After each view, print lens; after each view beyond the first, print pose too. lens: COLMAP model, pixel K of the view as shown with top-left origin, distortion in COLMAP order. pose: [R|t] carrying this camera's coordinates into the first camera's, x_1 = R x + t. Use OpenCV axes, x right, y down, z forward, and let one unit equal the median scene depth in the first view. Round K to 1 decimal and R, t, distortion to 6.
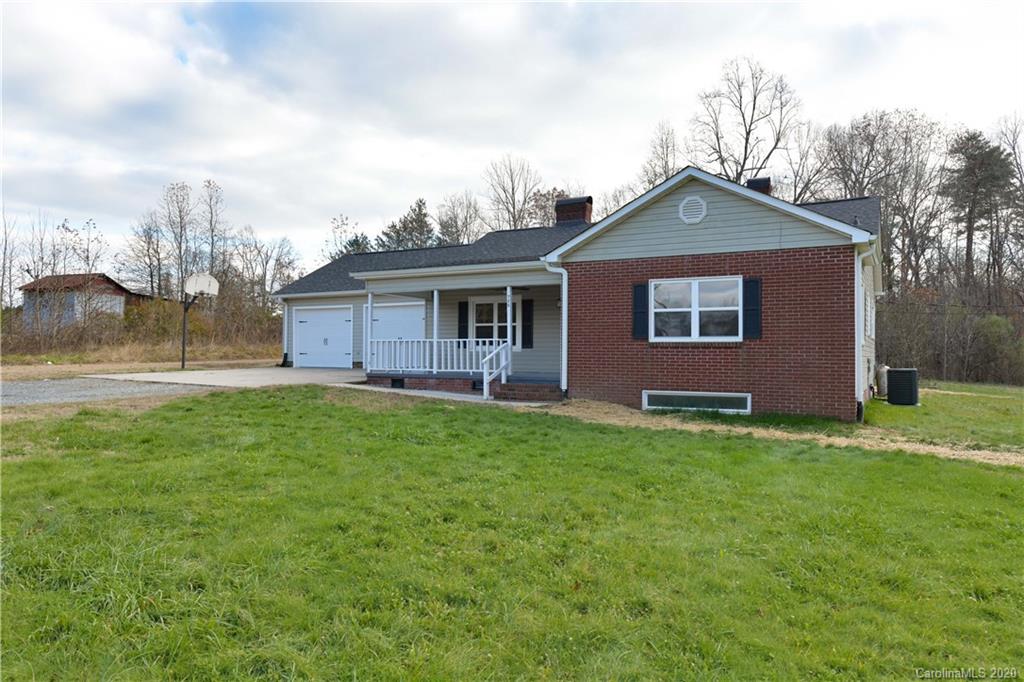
lens RADIAL K [[671.9, 0, 513.1], [0, 671.9, 340.6], [0, 0, 1]] dist [-0.002716, -0.000295]
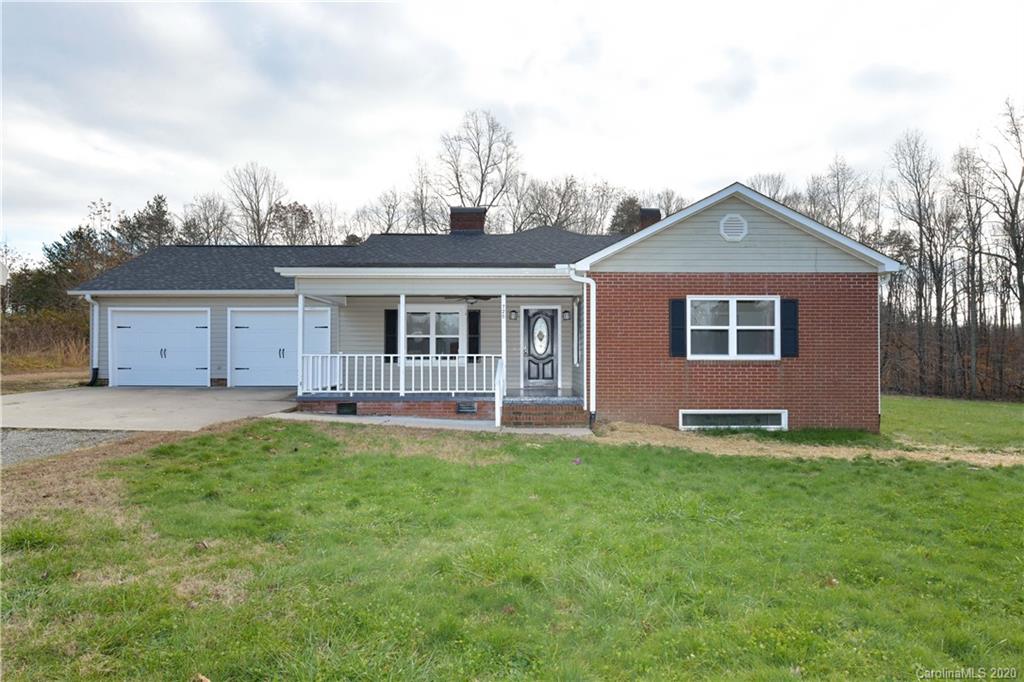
lens RADIAL K [[575.2, 0, 508.8], [0, 575.2, 342.0], [0, 0, 1]] dist [-0.007911, -0.002184]
pose [[0.885190, 0.011111, 0.465097, -0.336889], [-0.007103, 0.999921, -0.010370, -0.010769], [-0.465176, 0.005876, 0.885199, 0.318919]]
